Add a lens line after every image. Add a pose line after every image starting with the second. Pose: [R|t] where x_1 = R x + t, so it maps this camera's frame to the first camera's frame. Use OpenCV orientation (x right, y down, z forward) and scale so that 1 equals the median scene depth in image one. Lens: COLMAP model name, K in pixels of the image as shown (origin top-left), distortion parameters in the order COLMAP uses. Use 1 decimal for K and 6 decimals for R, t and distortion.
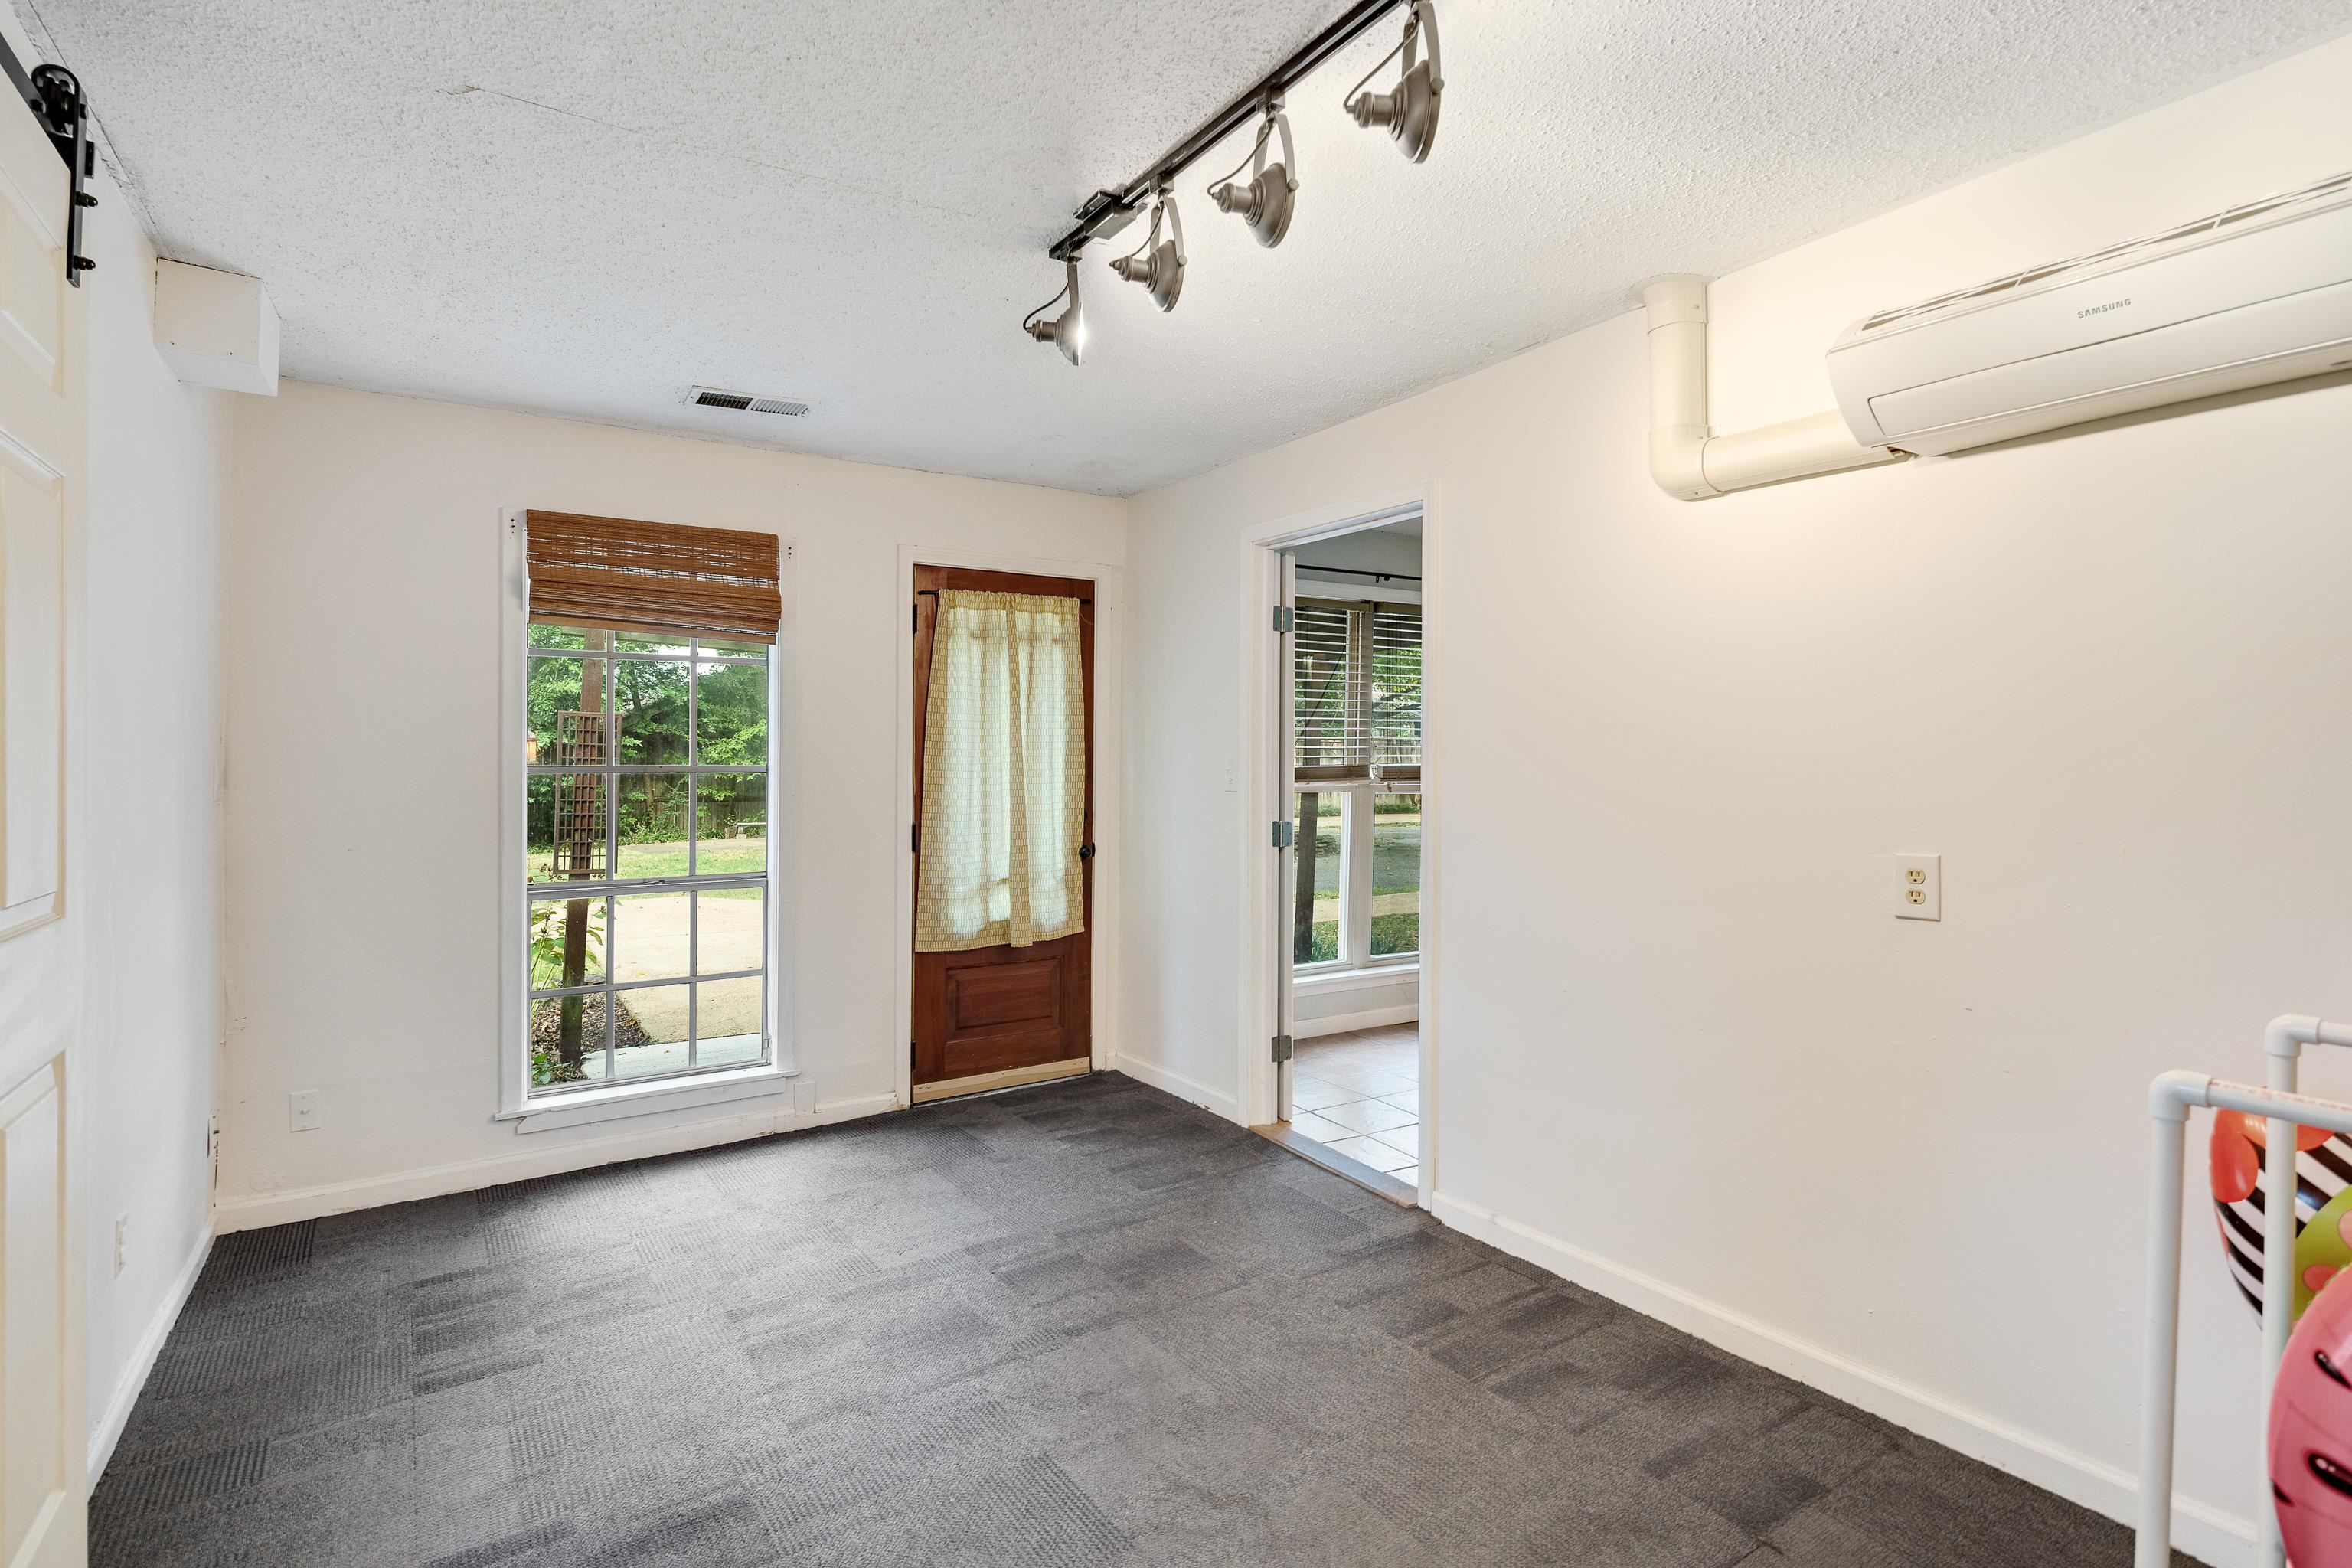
lens RADIAL K [[1165.2, 0, 1176.1], [0, 1165.2, 758.6], [0, 0, 1]] dist [0.000019, -0.000231]
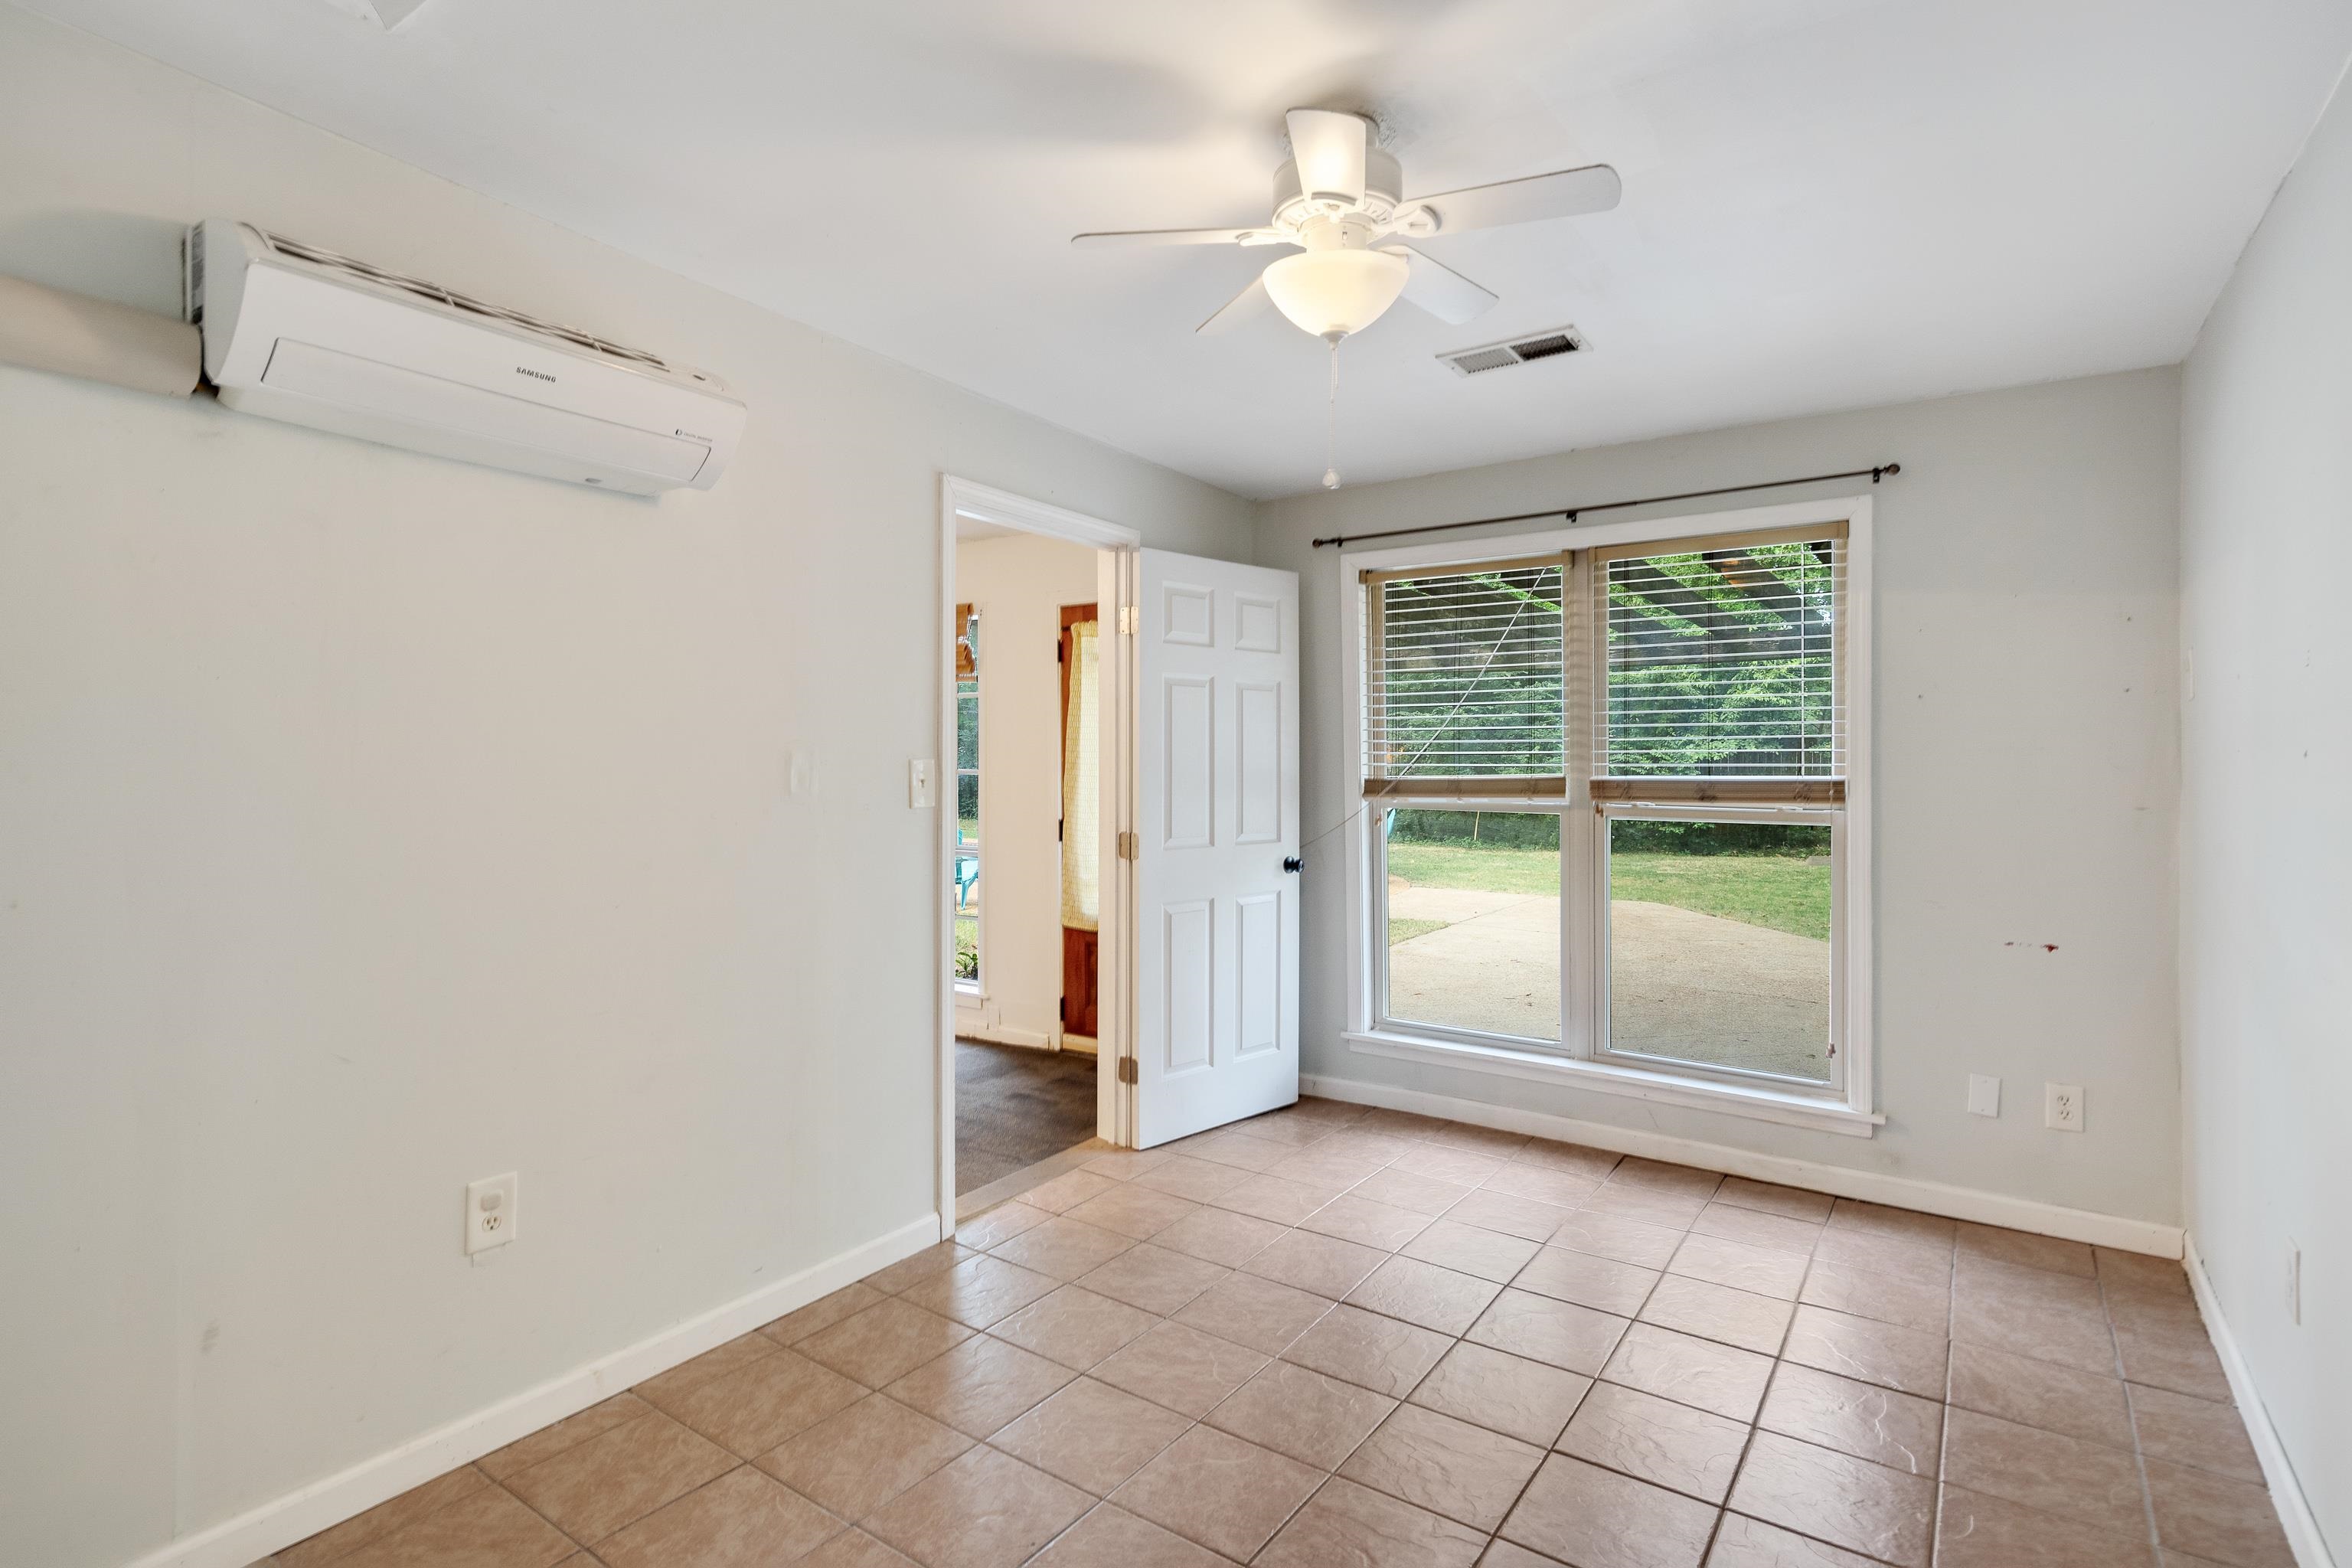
lens RADIAL K [[1165.2, 0, 1176.1], [0, 1165.2, 758.6], [0, 0, 1]] dist [0.000019, -0.000231]
pose [[0.393592, -0.005967, -0.919266, 0.928625], [-0.006983, 0.999931, -0.009480, 0.003689], [0.919259, 0.010151, 0.393523, 0.623641]]
